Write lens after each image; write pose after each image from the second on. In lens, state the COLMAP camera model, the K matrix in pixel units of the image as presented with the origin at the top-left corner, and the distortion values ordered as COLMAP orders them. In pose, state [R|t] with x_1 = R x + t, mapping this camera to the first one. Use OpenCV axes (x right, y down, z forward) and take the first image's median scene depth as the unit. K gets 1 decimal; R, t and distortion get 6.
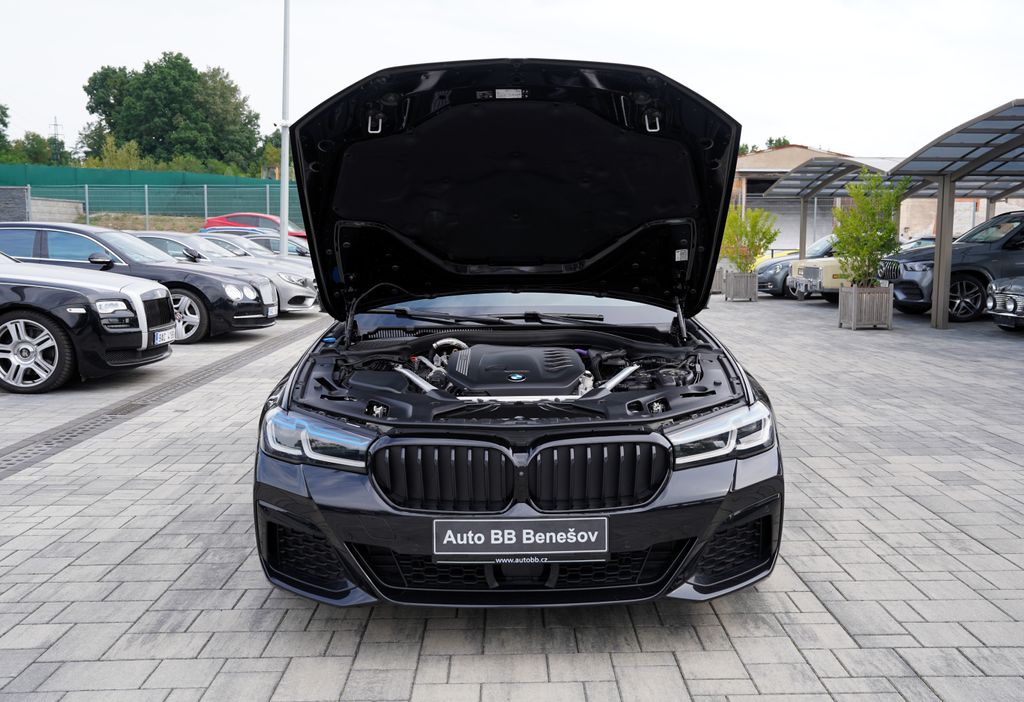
lens RADIAL K [[931.2, 0, 533.5], [0, 931.2, 368.6], [0, 0, 1]] dist [-0.004520, 0.098994]
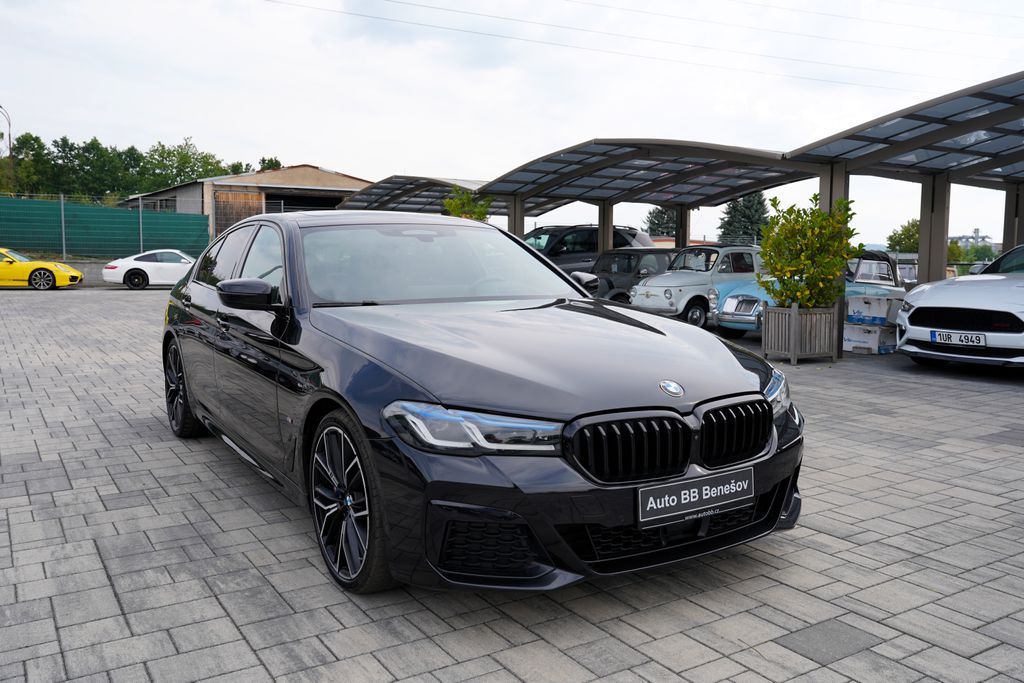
lens RADIAL K [[853.8, 0, 512.0], [0, 853.8, 341.5], [0, 0, 1]] dist [-0.025891, 0.005825]
pose [[0.861413, -0.050520, 0.505387, -0.660333], [0.066287, 0.997713, -0.013248, -0.002731], [-0.503562, 0.044913, 0.862791, 0.206609]]
